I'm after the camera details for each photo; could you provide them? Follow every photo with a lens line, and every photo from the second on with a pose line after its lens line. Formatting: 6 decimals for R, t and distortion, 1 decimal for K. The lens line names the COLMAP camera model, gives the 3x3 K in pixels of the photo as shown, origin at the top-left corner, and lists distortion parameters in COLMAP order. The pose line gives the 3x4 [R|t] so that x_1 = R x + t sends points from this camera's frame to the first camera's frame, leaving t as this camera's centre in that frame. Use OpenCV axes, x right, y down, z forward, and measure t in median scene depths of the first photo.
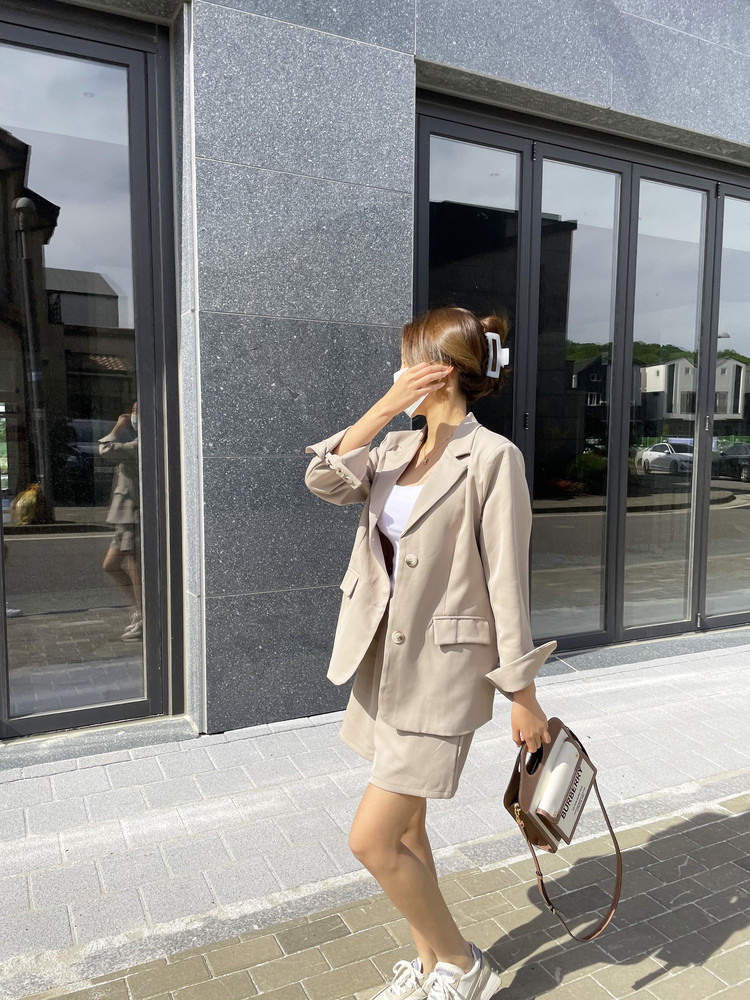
lens RADIAL K [[752.1, 0, 376.9], [0, 752.1, 513.2], [0, 0, 1]] dist [0.080392, -0.107475]
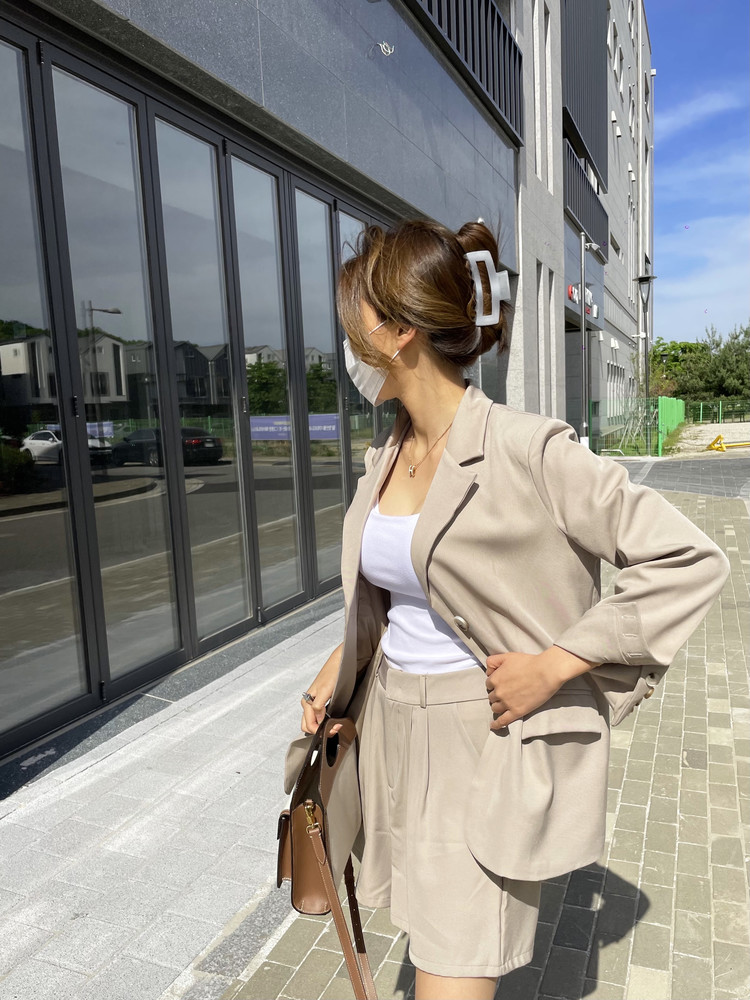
lens RADIAL K [[830.7, 0, 381.1], [0, 830.7, 538.4], [0, 0, 1]] dist [0.086163, -0.121665]
pose [[0.733793, -0.136571, 0.665504, -0.150082], [0.111909, 0.990503, 0.079874, -0.019902], [-0.670092, 0.015865, 0.742108, 0.137675]]
